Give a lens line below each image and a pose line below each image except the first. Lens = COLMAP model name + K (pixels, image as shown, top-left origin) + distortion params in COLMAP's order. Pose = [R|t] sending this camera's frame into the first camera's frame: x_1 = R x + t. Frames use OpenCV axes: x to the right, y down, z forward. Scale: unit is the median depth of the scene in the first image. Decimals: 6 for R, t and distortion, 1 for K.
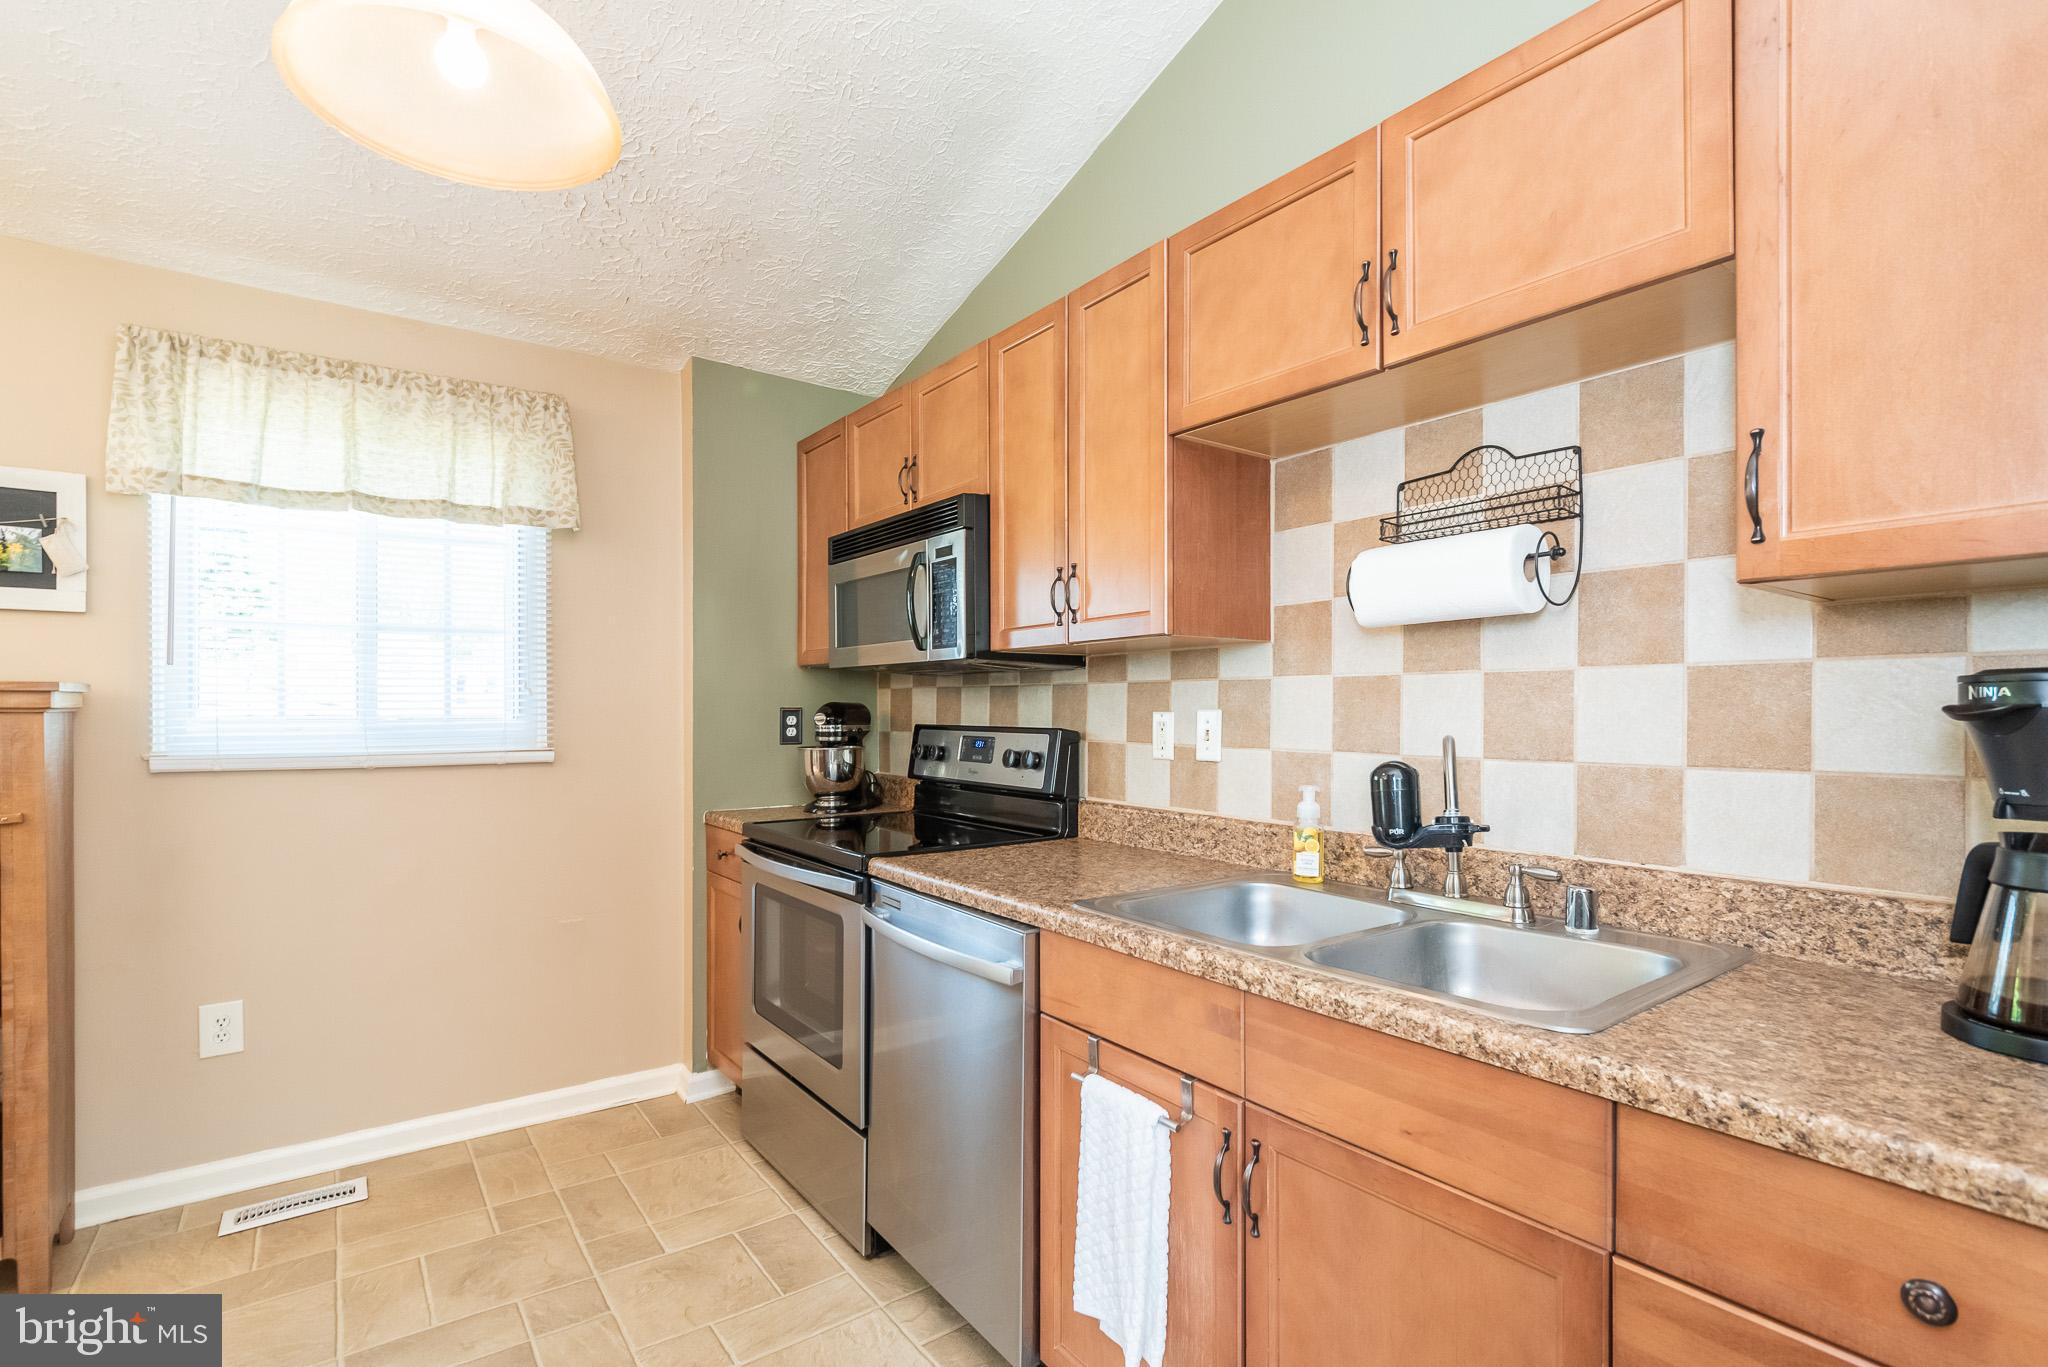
lens RADIAL K [[965.1, 0, 1033.7], [0, 965.1, 711.3], [0, 0, 1]] dist [0.001330, -0.000230]
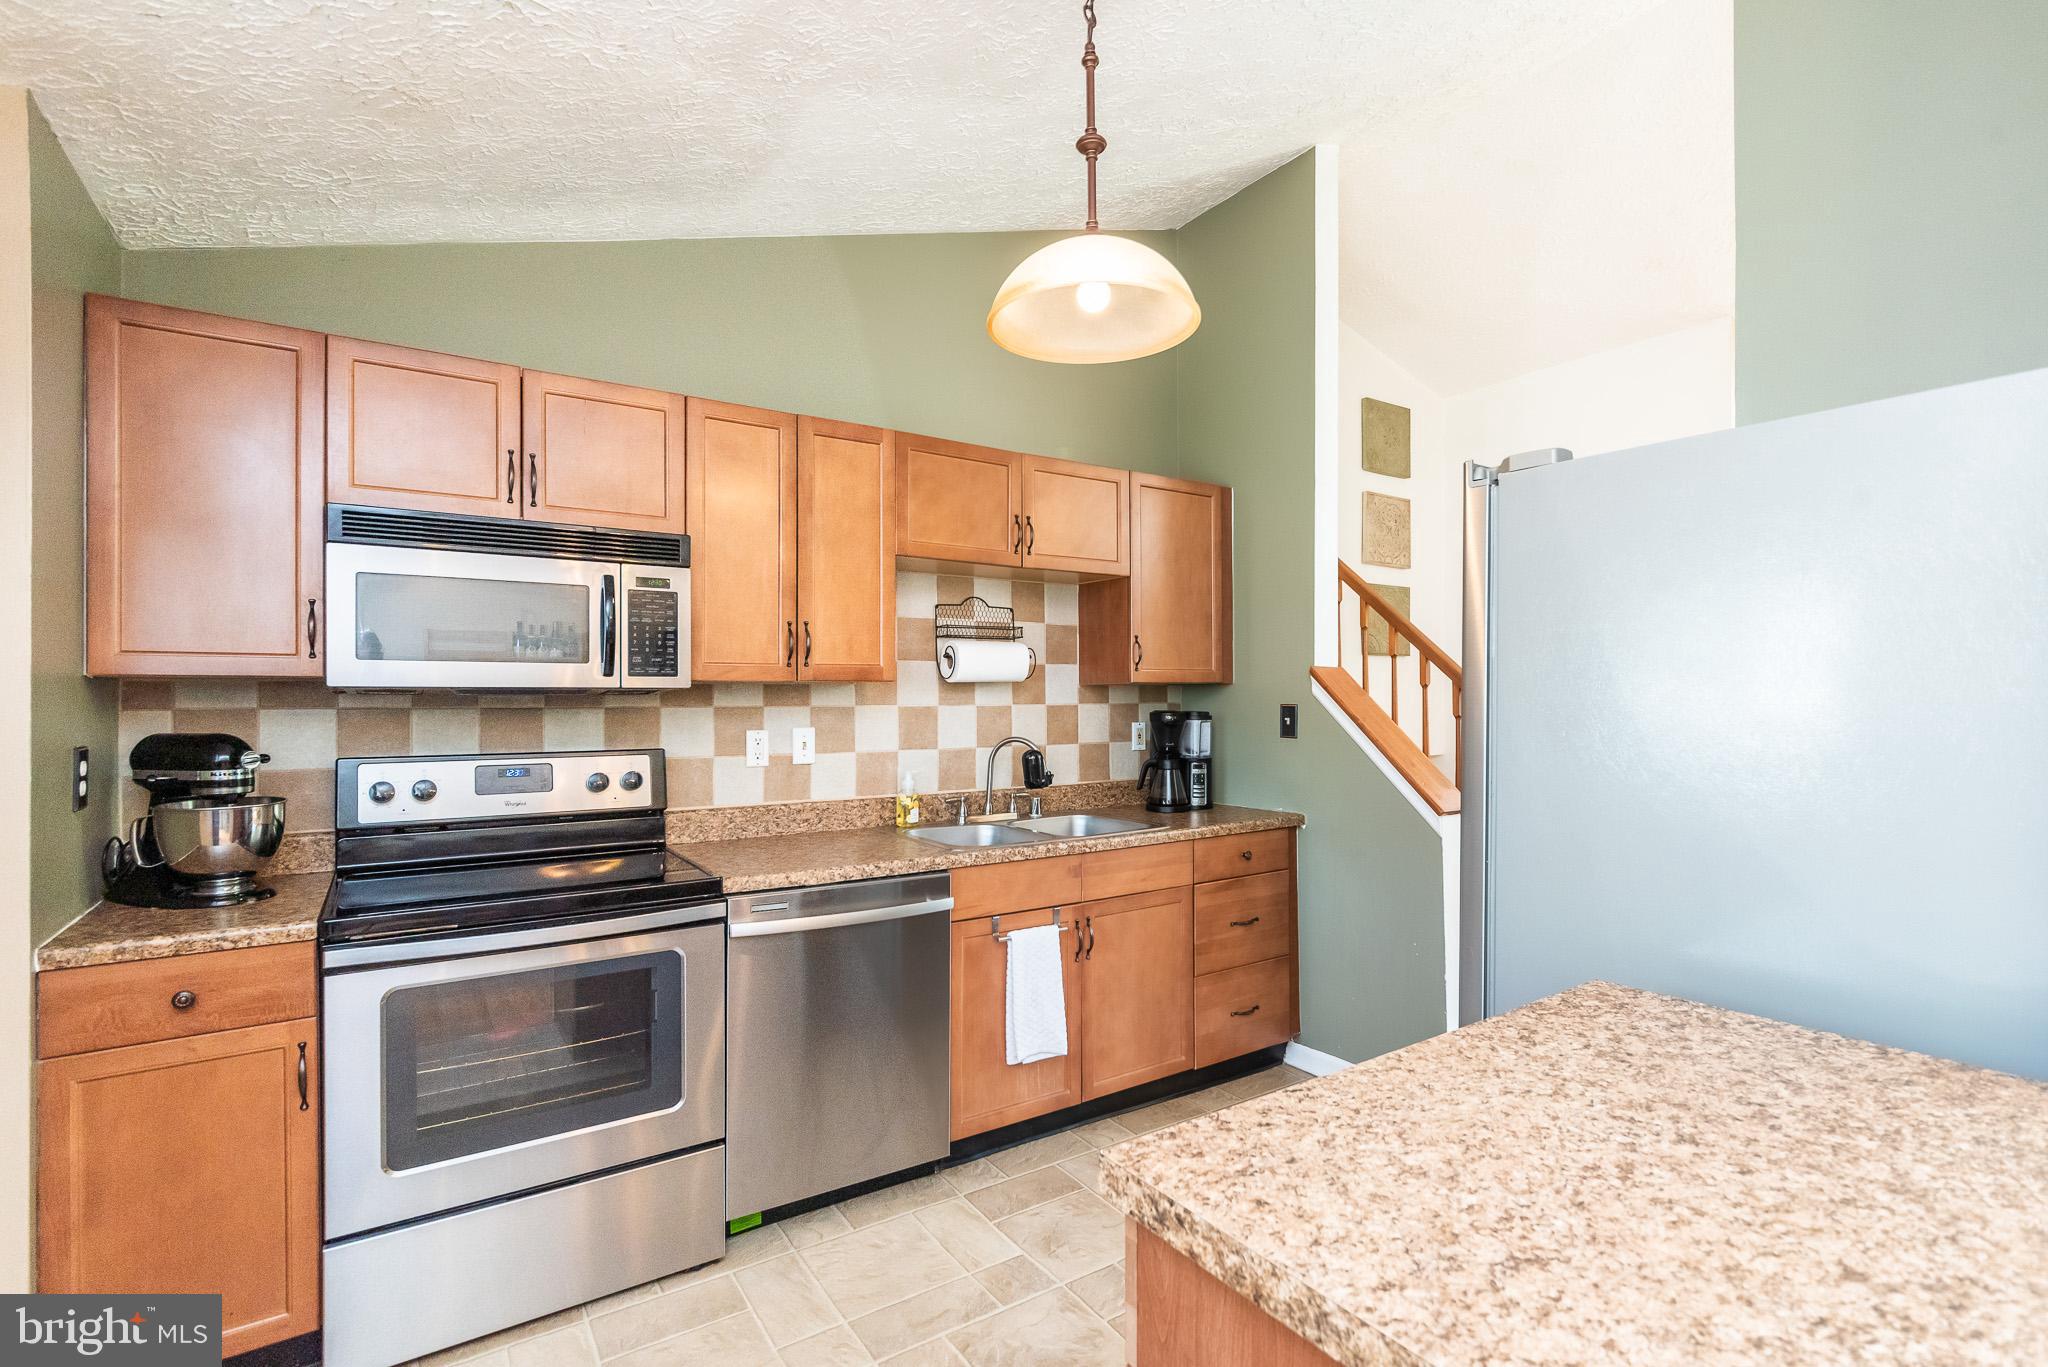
lens RADIAL K [[930.9, 0, 1024.9], [0, 930.9, 691.8], [0, 0, 1]] dist [0.000504, -0.000348]
pose [[0.042833, 0.001066, 0.999082, -1.001228], [0.002792, 0.999995, -0.001187, -0.044352], [-0.999078, 0.002840, 0.042830, 0.531021]]
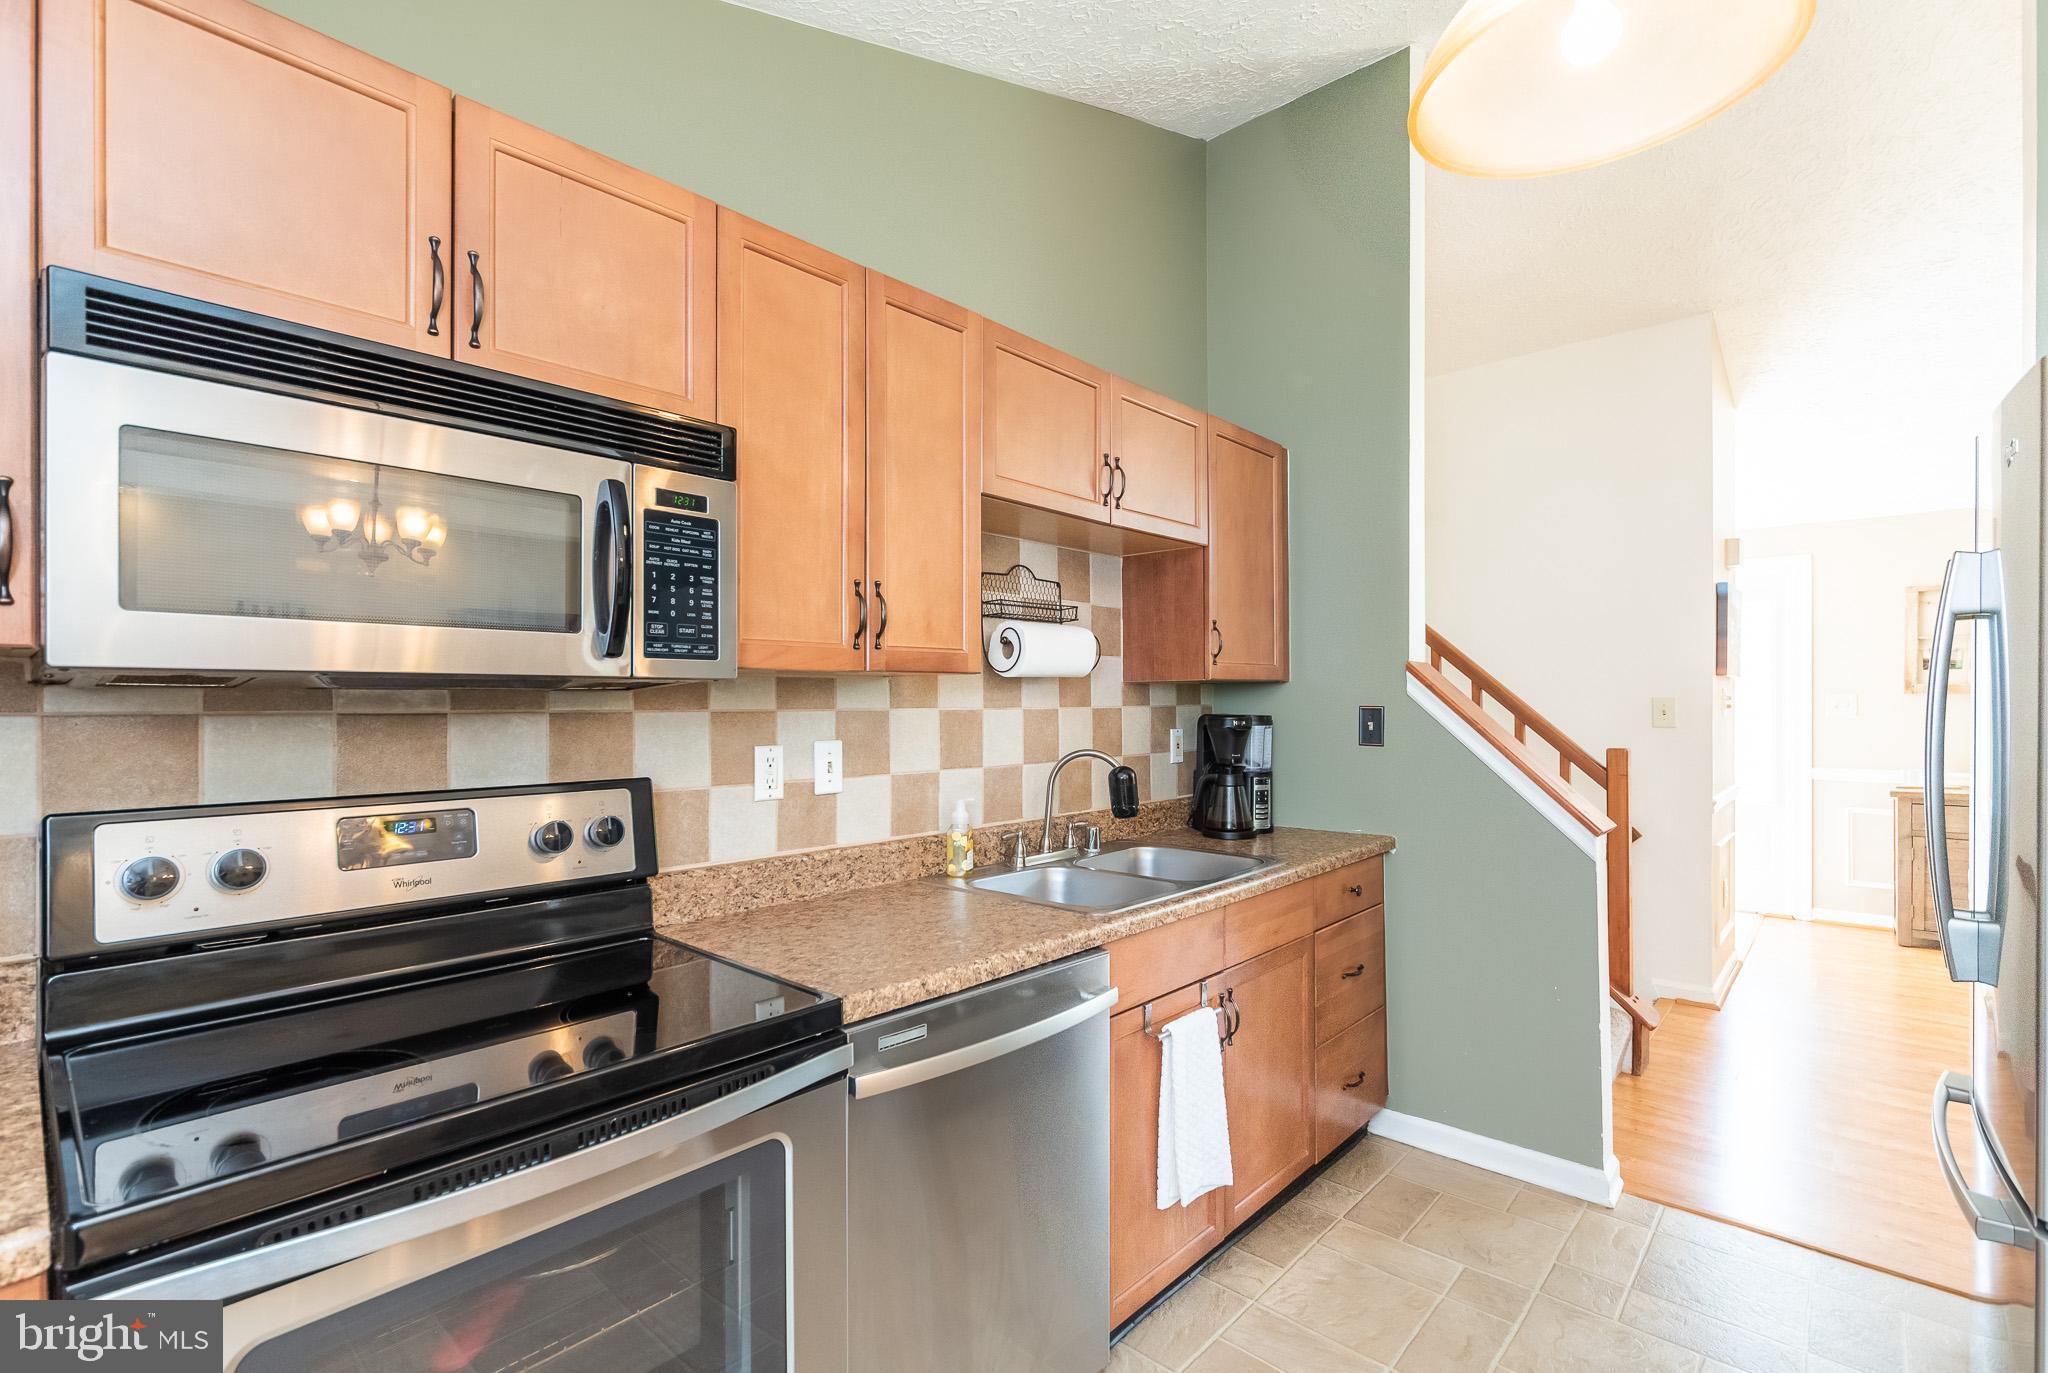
lens RADIAL K [[928.5, 0, 1015.7], [0, 928.5, 696.7], [0, 0, 1]] dist [-0.002339, 0.000684]
pose [[-0.190029, 0.002857, 0.981774, -0.665569], [0.003823, 0.999990, -0.002170, -0.037420], [-0.981771, 0.003341, -0.190038, 0.852114]]
